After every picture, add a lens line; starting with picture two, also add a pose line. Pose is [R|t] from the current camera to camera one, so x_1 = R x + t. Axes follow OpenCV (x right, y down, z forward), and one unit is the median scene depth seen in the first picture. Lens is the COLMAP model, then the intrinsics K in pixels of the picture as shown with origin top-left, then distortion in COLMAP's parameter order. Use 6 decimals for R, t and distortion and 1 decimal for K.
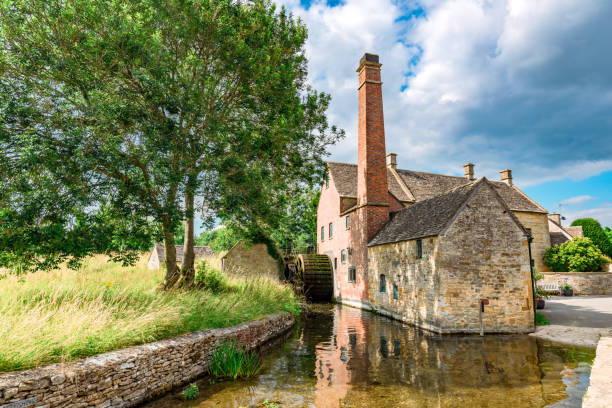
lens RADIAL K [[402.3, 0, 297.8], [0, 402.3, 201.2], [0, 0, 1]] dist [0.001447, -0.006725]
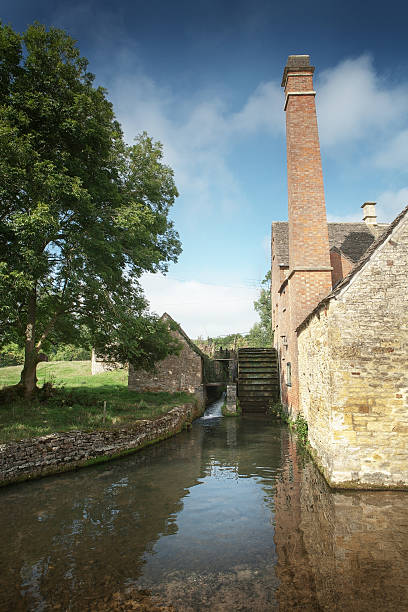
lens RADIAL K [[426.4, 0, 219.6], [0, 426.4, 308.5], [0, 0, 1]] dist [-0.084263, 0.010979]
pose [[0.946317, -0.058534, -0.317896, 0.372795], [0.064558, 0.997878, 0.008437, 0.078659], [0.316728, -0.028506, 0.948088, 0.389709]]
